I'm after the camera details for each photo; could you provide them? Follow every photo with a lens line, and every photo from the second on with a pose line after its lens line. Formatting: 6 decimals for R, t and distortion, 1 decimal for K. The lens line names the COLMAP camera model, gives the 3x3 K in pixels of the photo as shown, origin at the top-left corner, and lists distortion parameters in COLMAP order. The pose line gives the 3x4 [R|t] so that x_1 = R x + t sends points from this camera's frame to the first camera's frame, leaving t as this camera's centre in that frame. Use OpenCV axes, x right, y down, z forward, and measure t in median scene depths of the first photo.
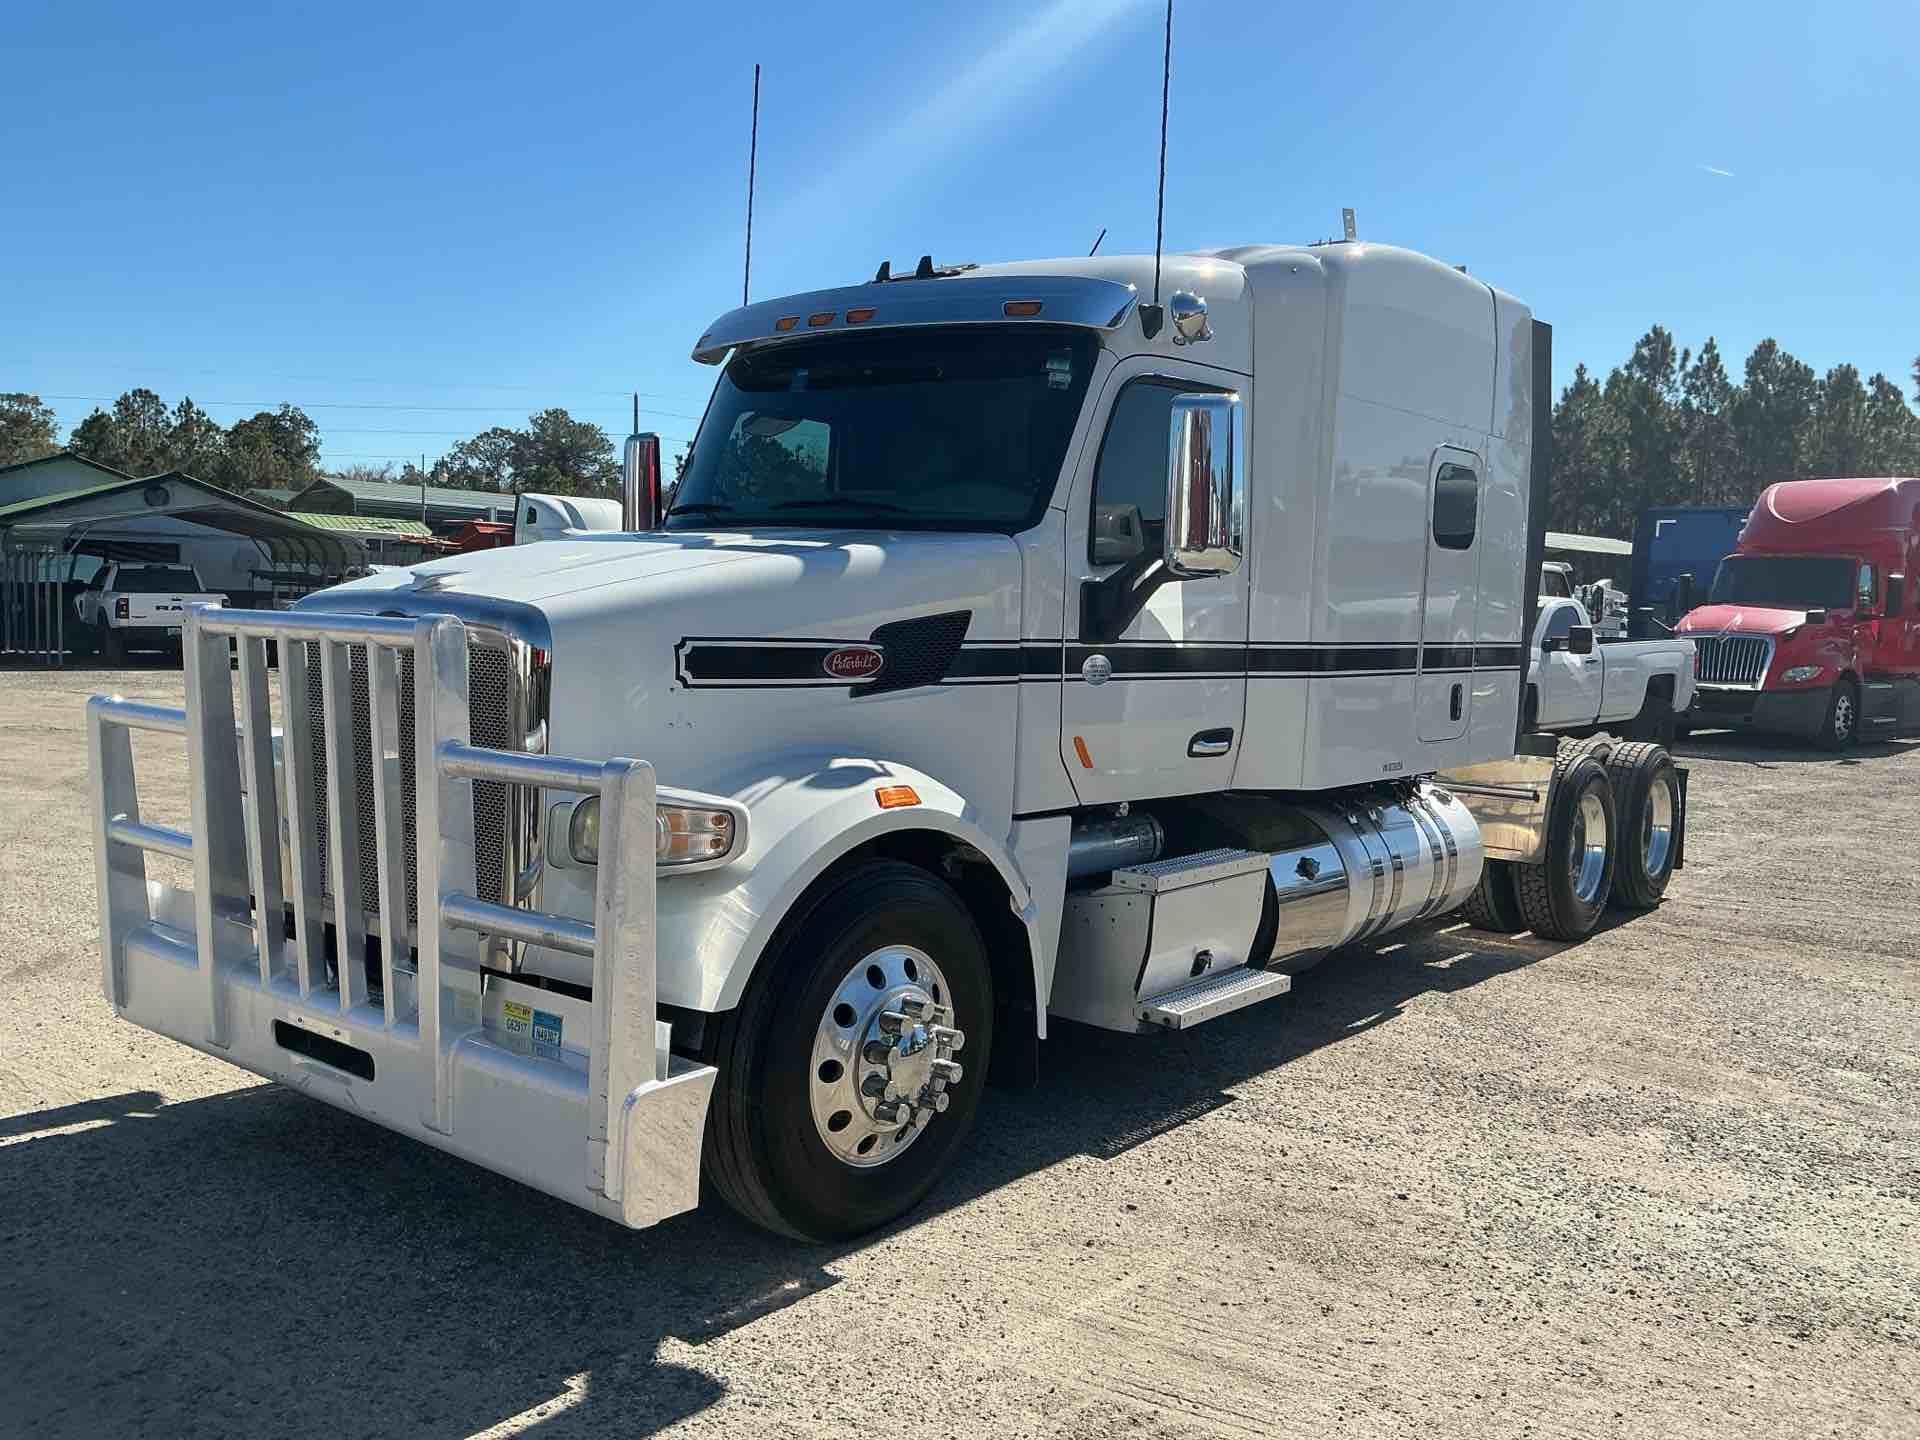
lens RADIAL K [[1577.8, 0, 981.8], [0, 1577.8, 731.6], [0, 0, 1]] dist [0.077046, -0.149279]
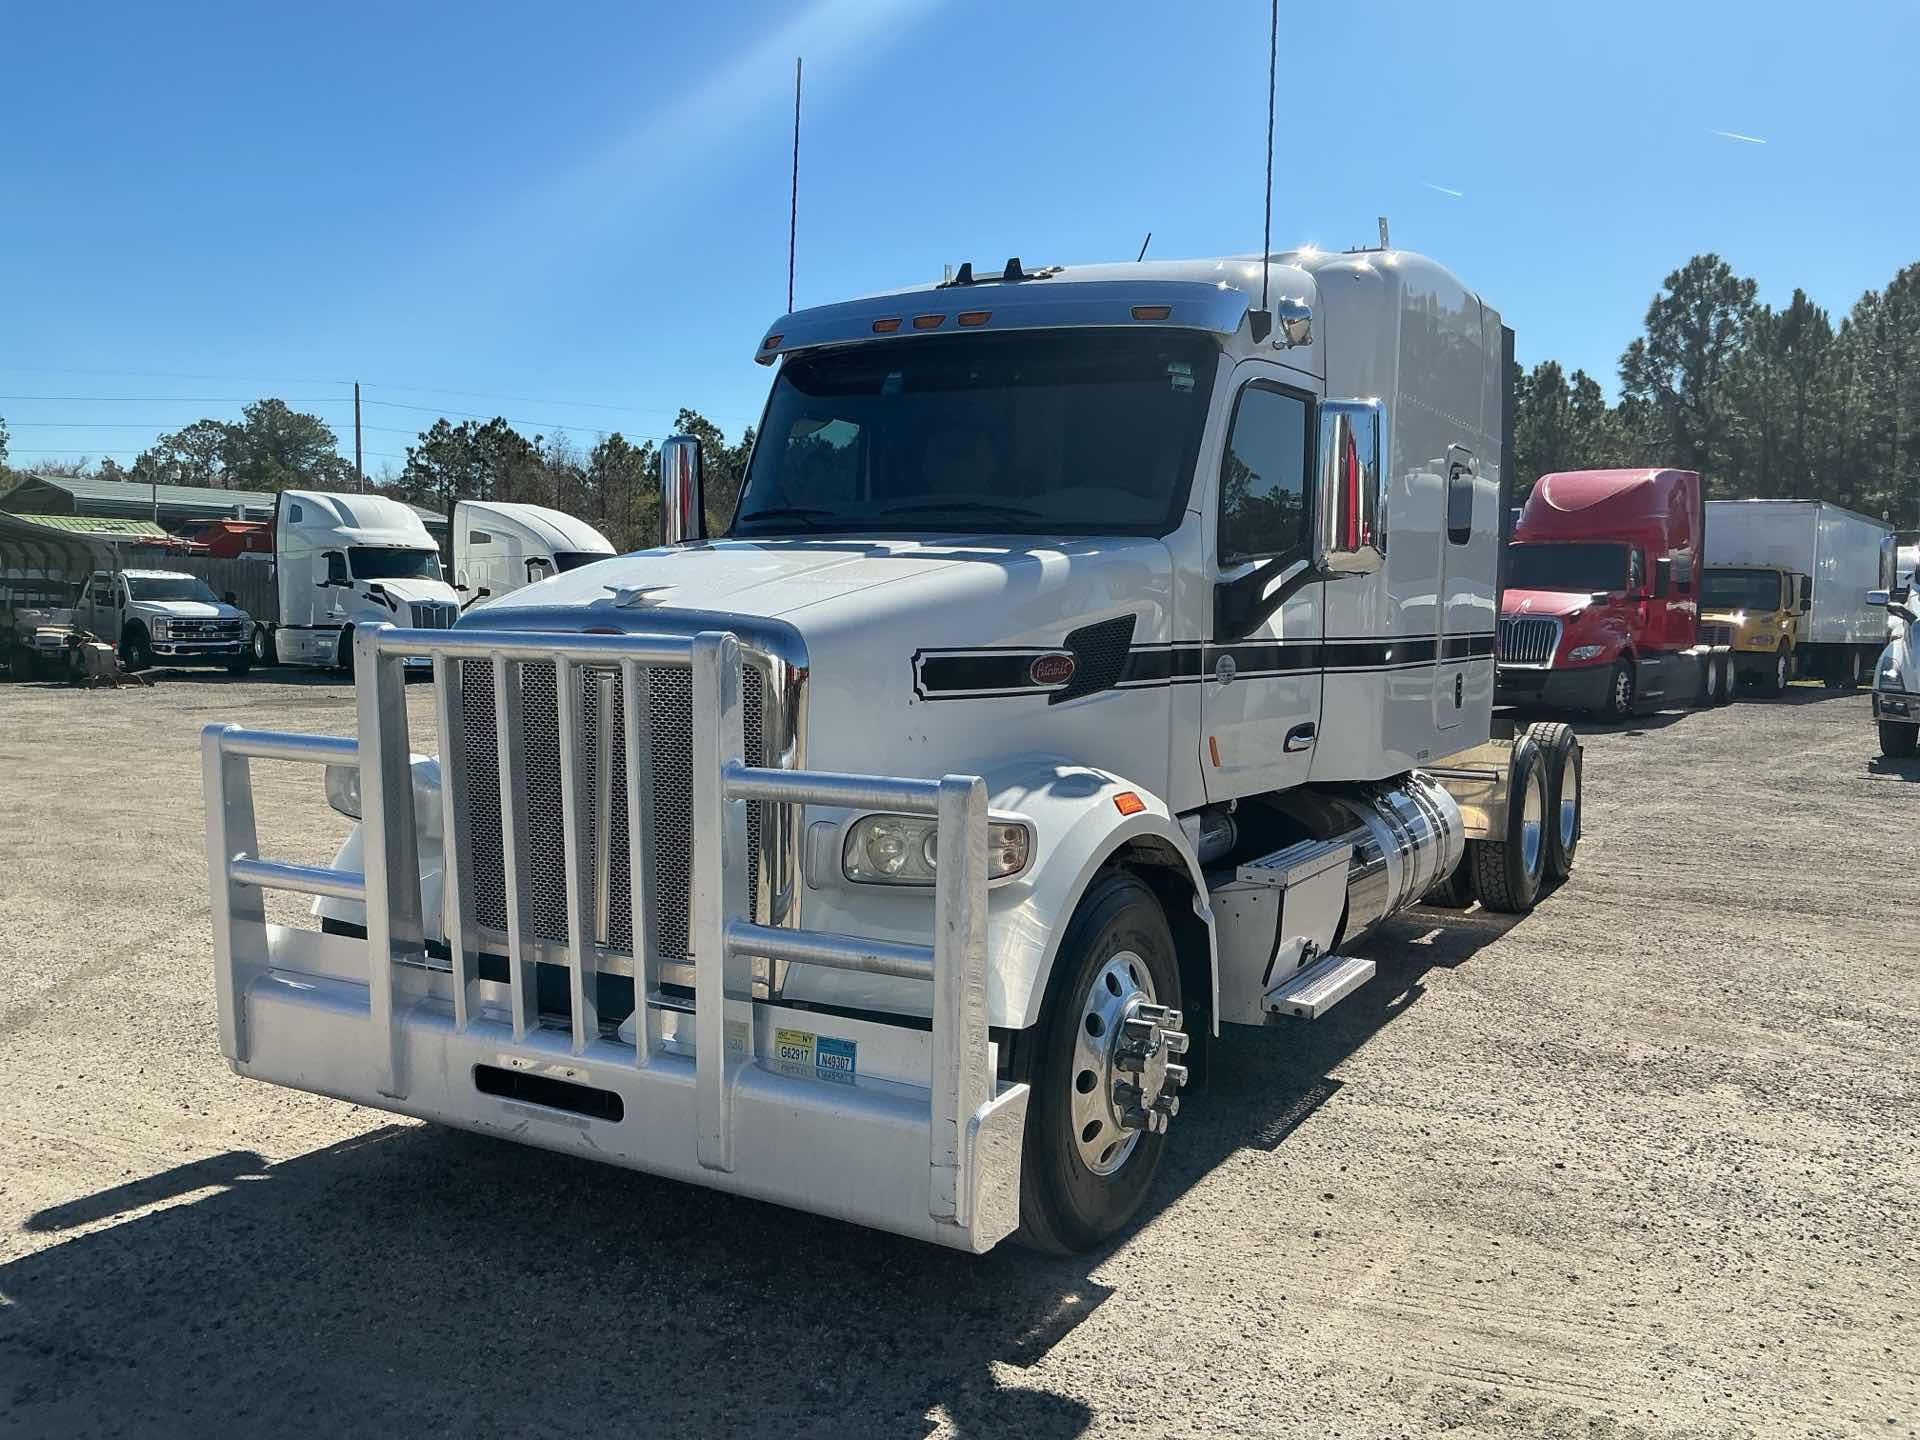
lens RADIAL K [[1577.8, 0, 978.5], [0, 1577.8, 731.2], [0, 0, 1]] dist [0.077046, -0.149279]
pose [[0.987022, -0.030399, 0.157681, -0.260444], [0.029688, 0.999536, 0.006863, -0.012076], [-0.157816, -0.002093, 0.987466, 0.023422]]
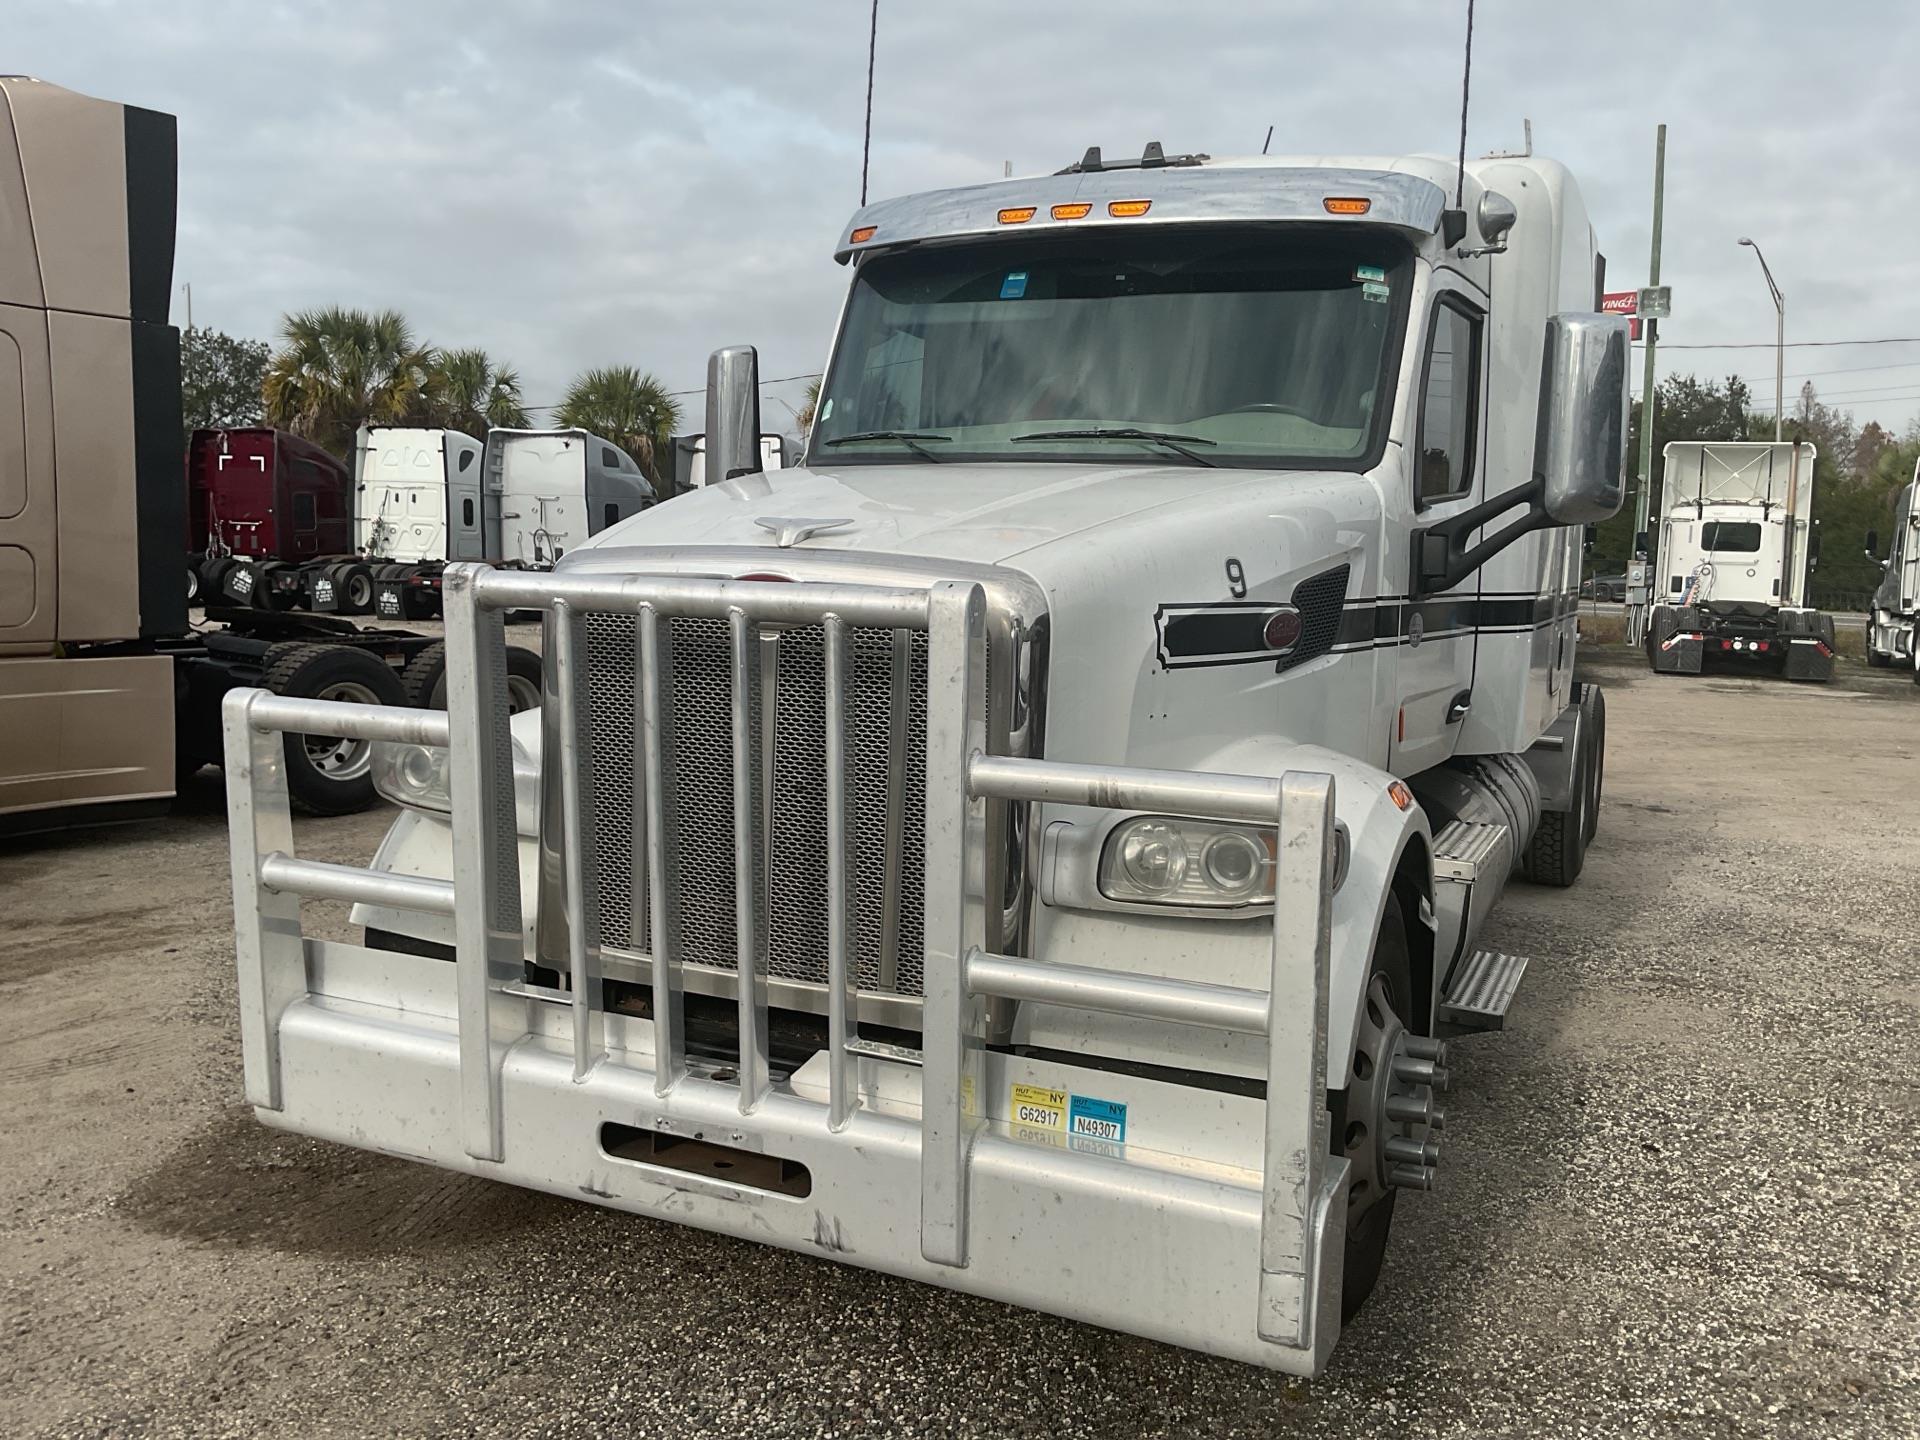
lens RADIAL K [[1577.8, 0, 946.2], [0, 1577.8, 726.8], [0, 0, 1]] dist [0.077046, -0.149279]
pose [[0.974719, -0.024415, 0.222095, -0.397644], [0.015454, 0.998998, 0.041993, -0.028258], [-0.222897, -0.037499, 0.974120, 0.215357]]
